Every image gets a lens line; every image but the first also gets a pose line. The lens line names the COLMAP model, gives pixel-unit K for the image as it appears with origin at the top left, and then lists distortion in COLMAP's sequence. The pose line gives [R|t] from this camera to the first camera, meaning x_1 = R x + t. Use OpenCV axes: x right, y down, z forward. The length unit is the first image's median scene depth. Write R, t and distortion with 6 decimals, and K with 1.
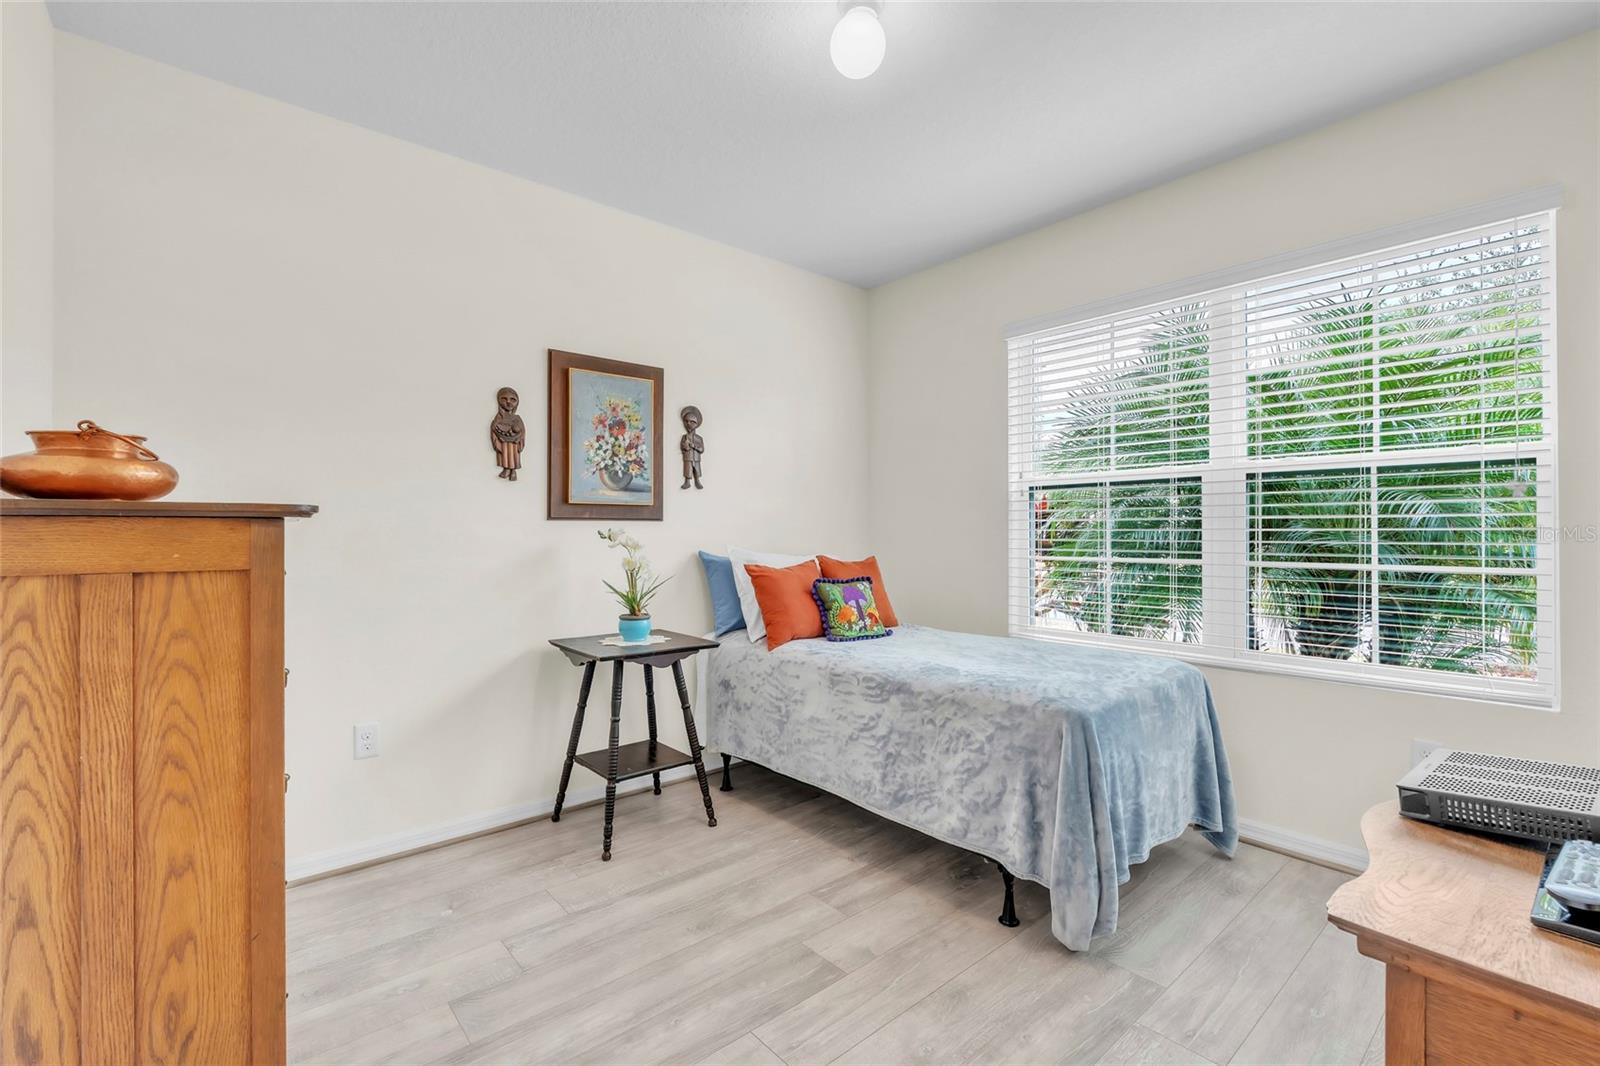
lens RADIAL K [[700.2, 0, 802.5], [0, 700.2, 535.4], [0, 0, 1]] dist [-0.001625, 0.000222]
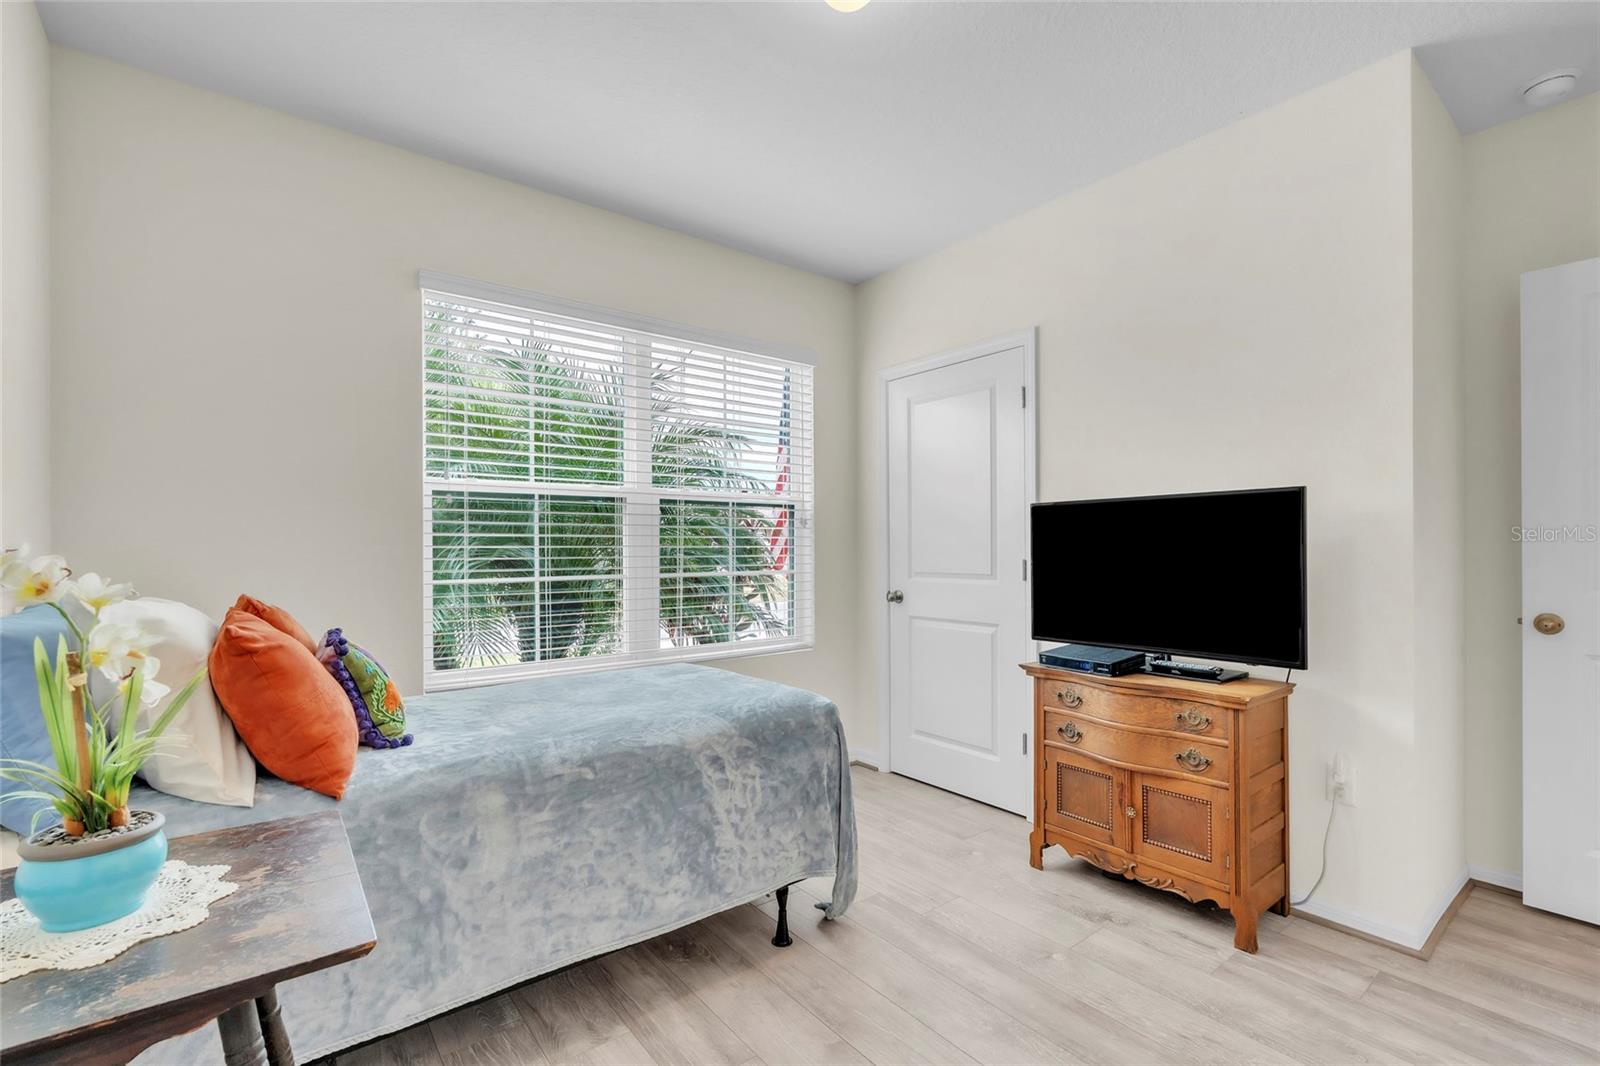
lens RADIAL K [[750.5, 0, 801.9], [0, 750.5, 534.0], [0, 0, 1]] dist [0.002506, 0.000084]
pose [[0.016337, 0.019300, 0.999680, -0.534457], [0.004912, 0.999800, -0.019382, -0.003880], [-0.999854, 0.005227, 0.016239, 0.649147]]
